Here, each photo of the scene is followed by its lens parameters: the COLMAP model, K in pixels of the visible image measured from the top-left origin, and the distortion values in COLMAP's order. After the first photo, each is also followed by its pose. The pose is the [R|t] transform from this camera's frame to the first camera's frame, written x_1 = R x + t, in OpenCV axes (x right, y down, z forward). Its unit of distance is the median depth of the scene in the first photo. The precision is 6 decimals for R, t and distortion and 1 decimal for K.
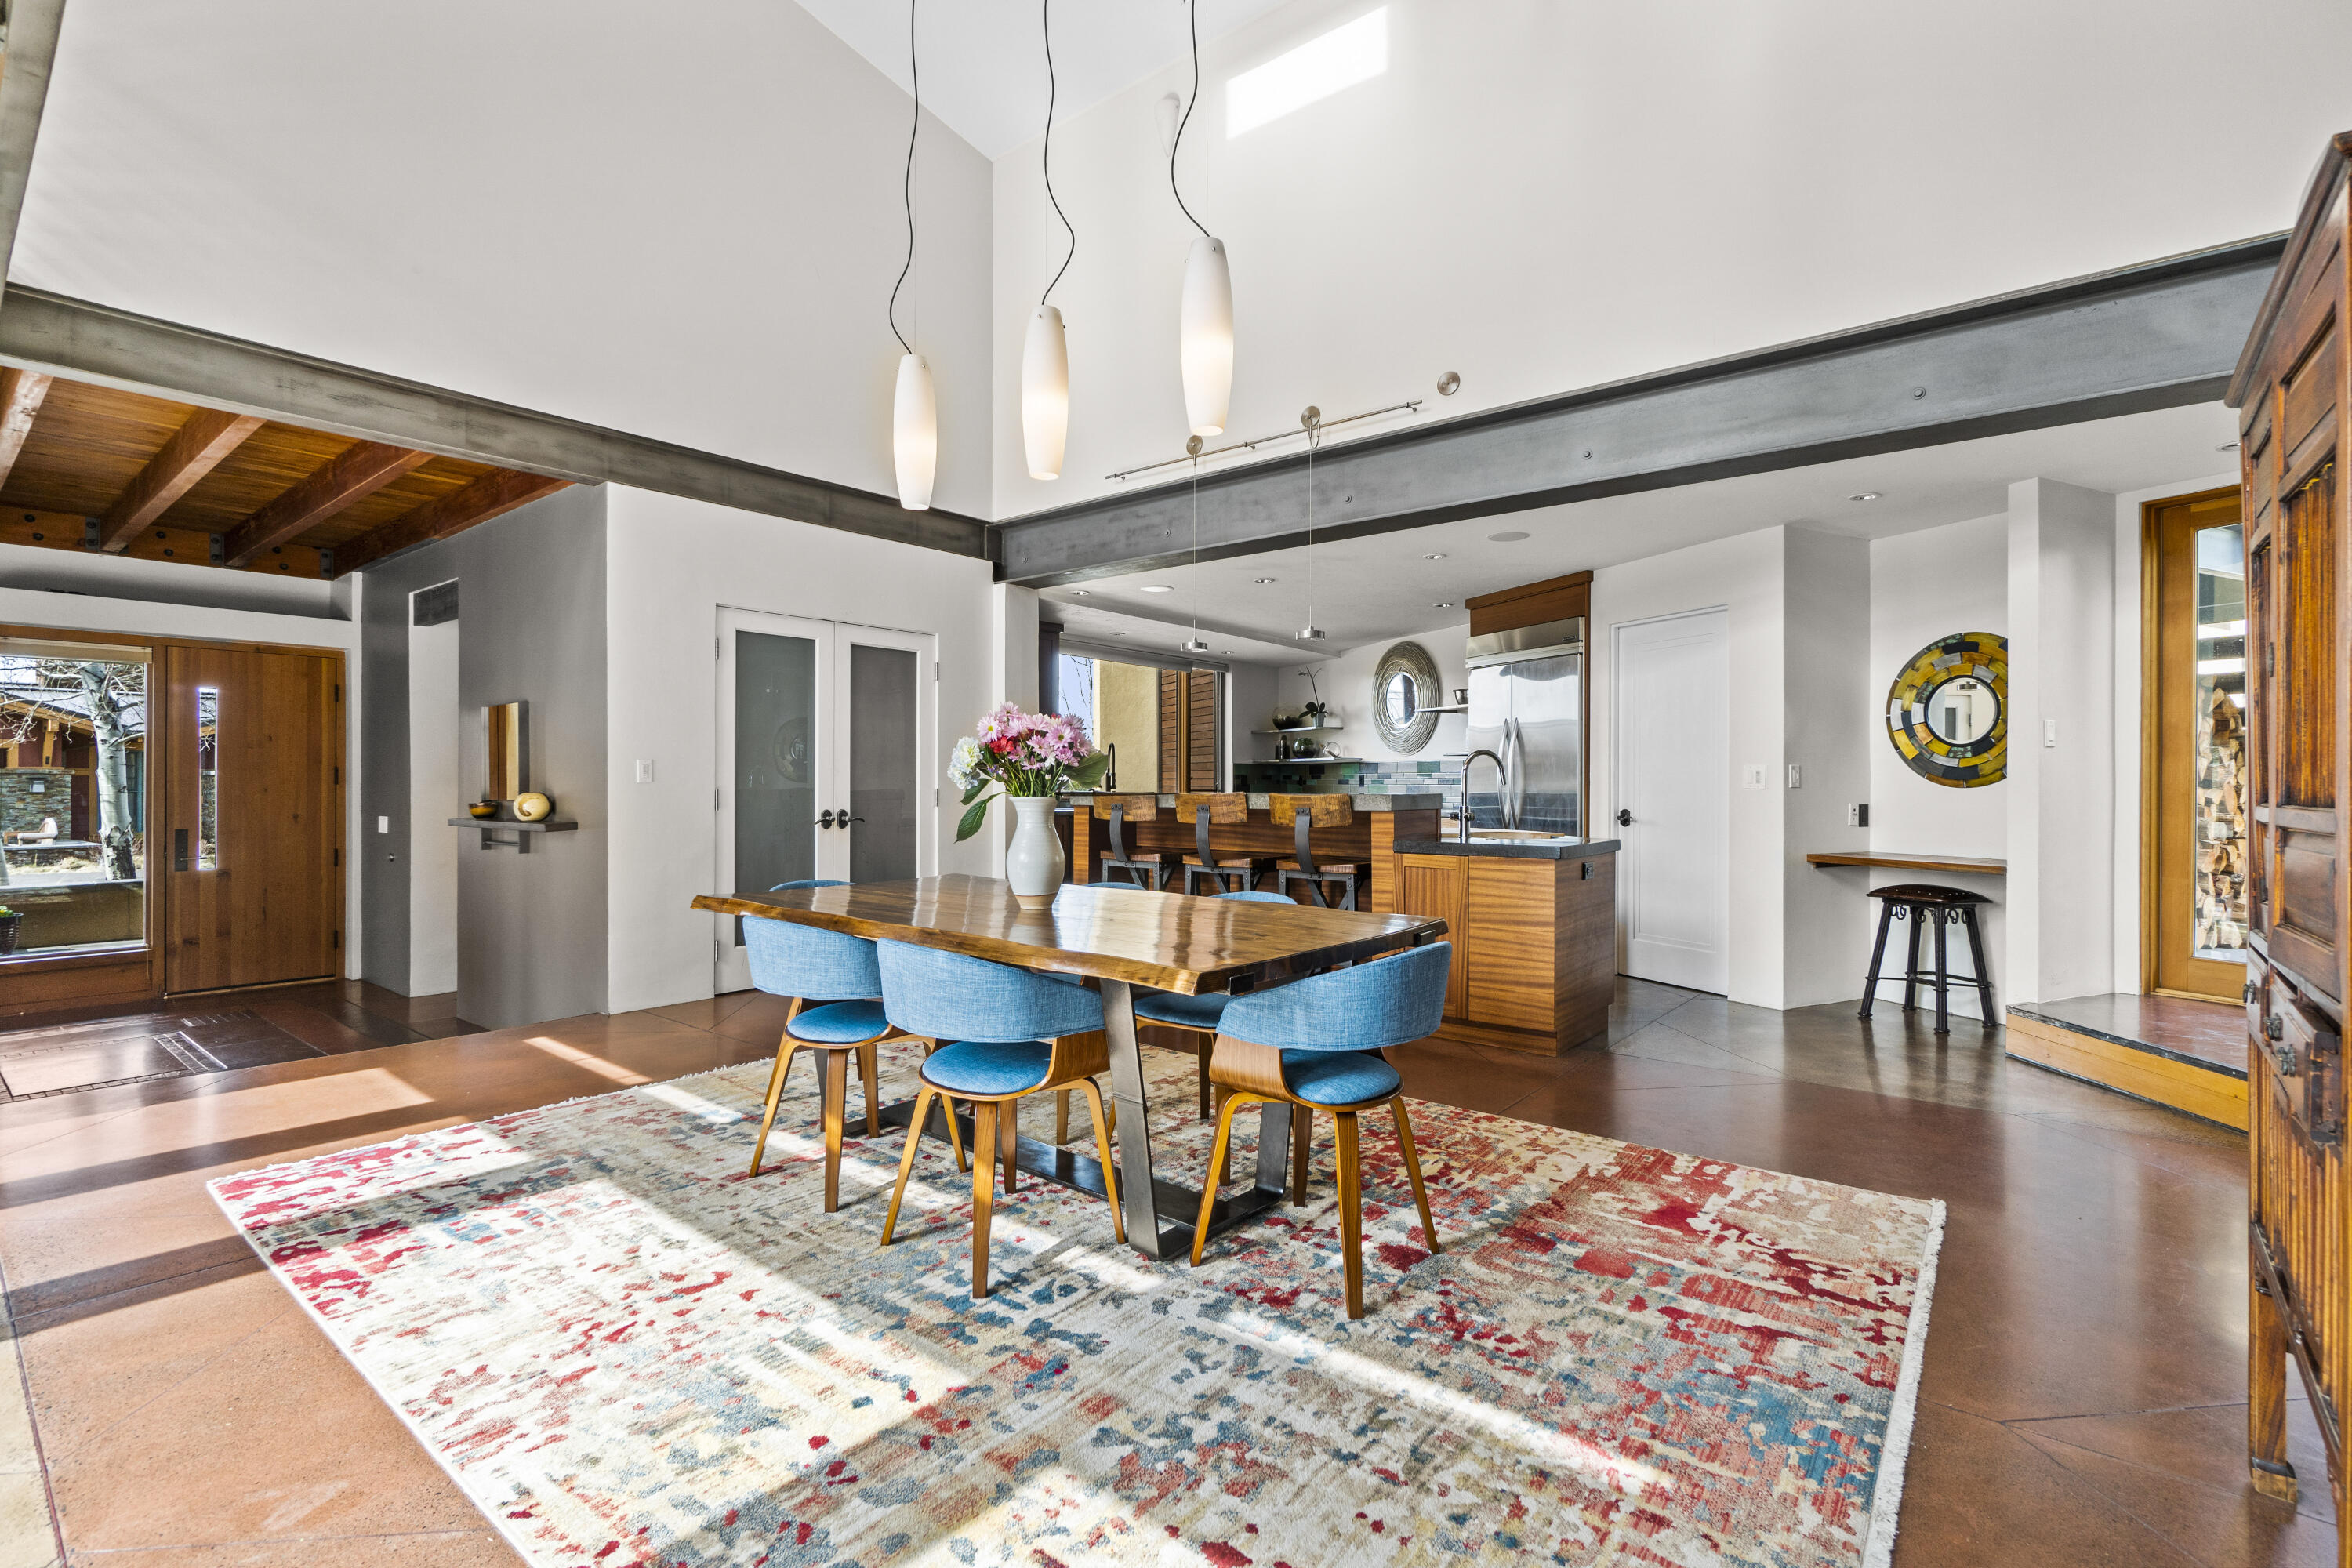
lens RADIAL K [[1061.9, 0, 1199.8], [0, 1061.9, 783.3], [0, 0, 1]] dist [-0.002961, 0.000497]
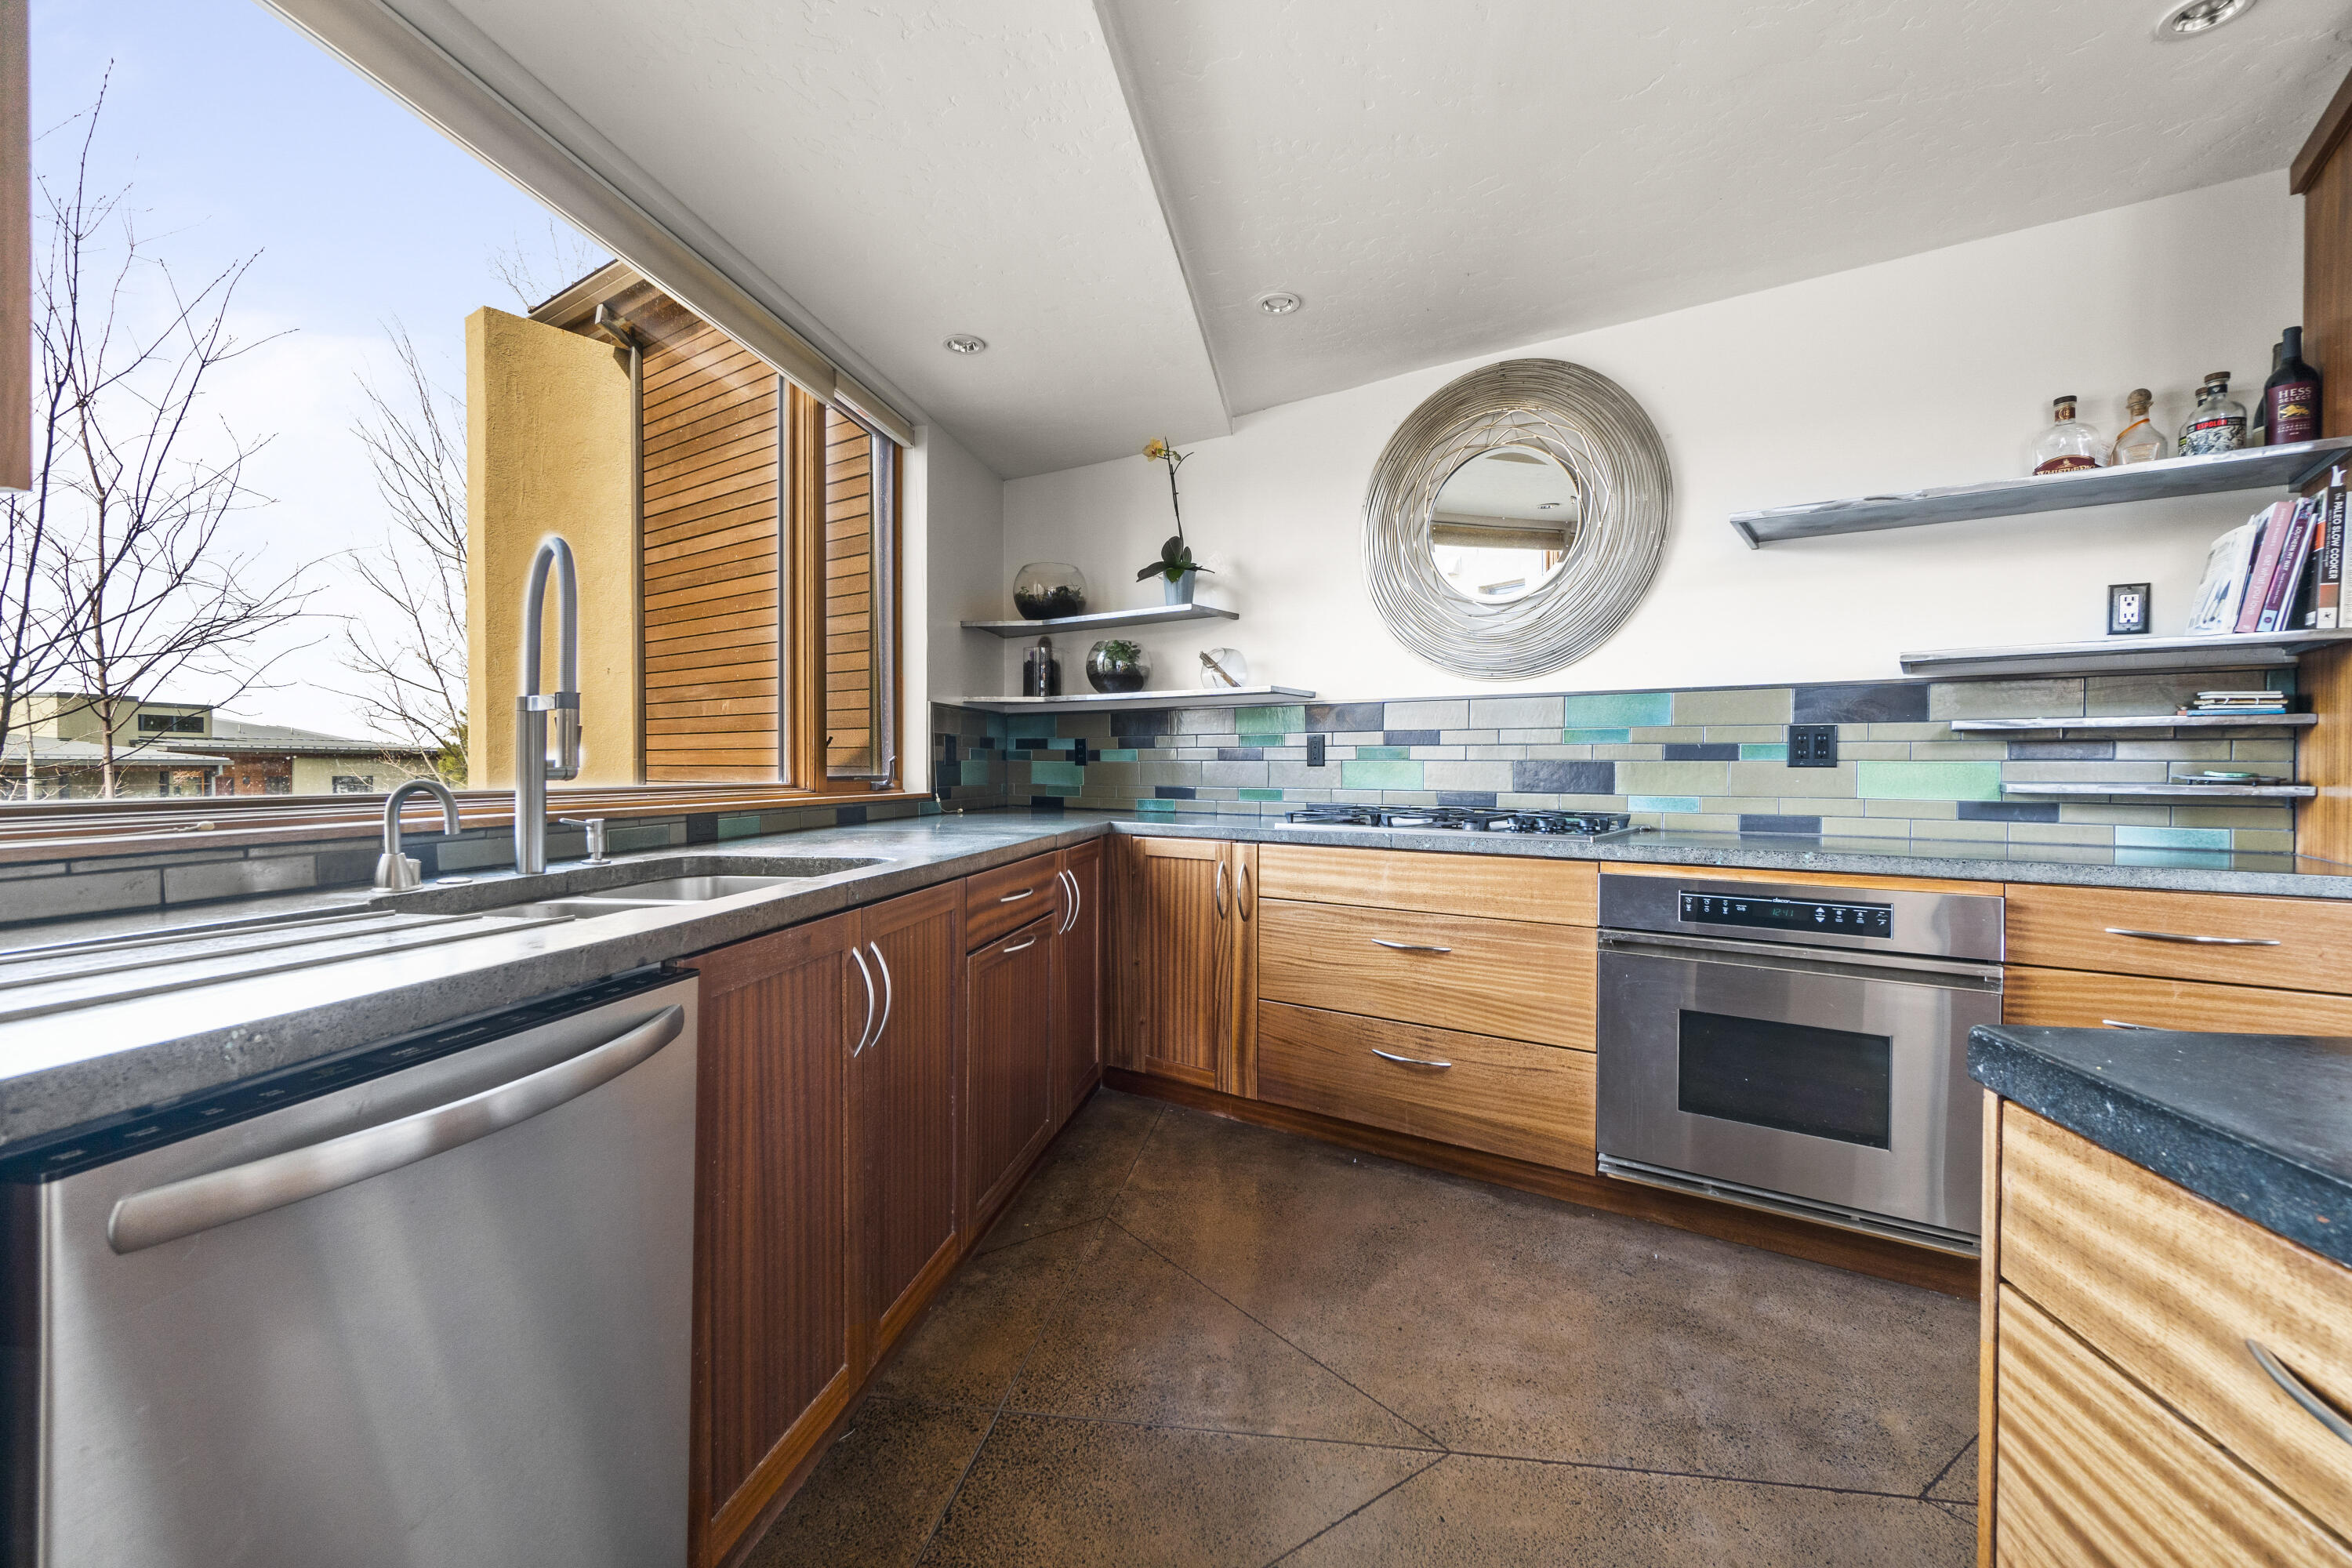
lens RADIAL K [[1018.8, 0, 1197.3], [0, 1018.8, 766.1], [0, 0, 1]] dist [-0.003949, 0.000886]
pose [[0.870878, -0.002640, 0.491493, -0.219489], [0.000267, 0.999988, 0.004897, 0.005390], [-0.491500, -0.004134, 0.870868, 2.401938]]
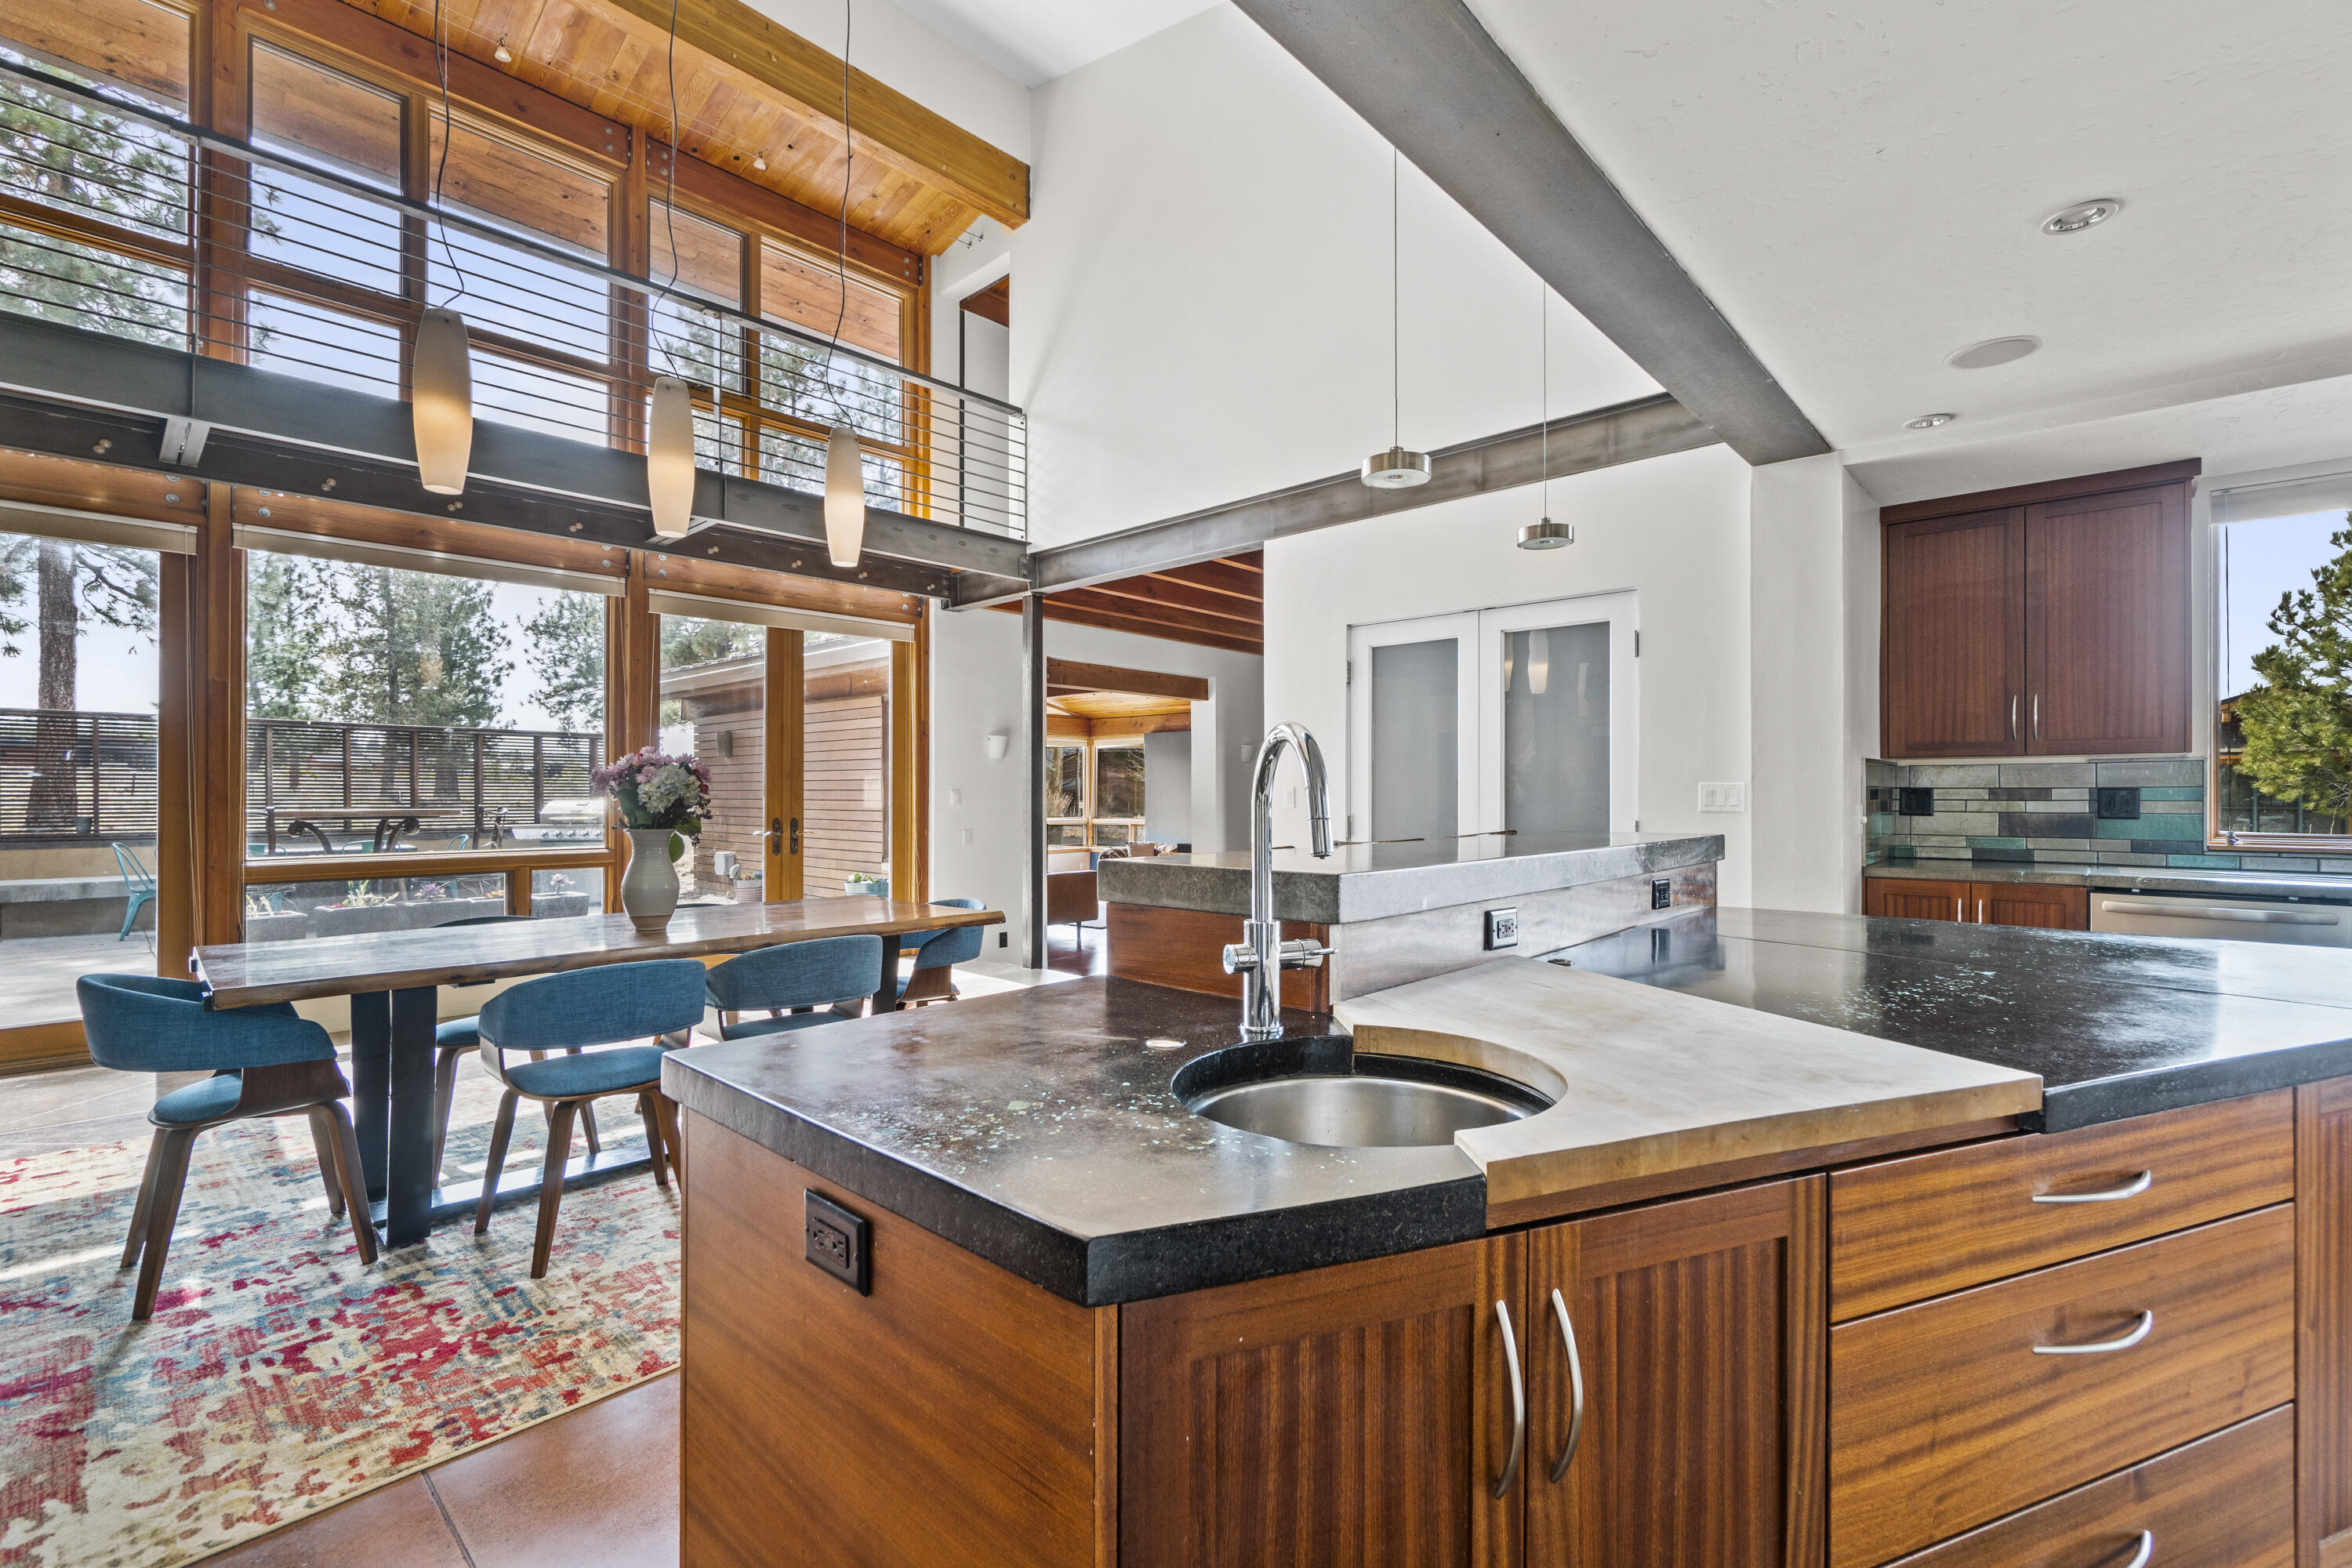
lens RADIAL K [[1018.8, 0, 1196.7], [0, 1018.8, 793.4], [0, 0, 1]] dist [-0.003949, 0.000886]
pose [[-0.068701, -0.003315, -0.997632, 0.916296], [0.000805, 0.999994, -0.003378, -0.021678], [0.997637, -0.001036, -0.068697, 1.726106]]
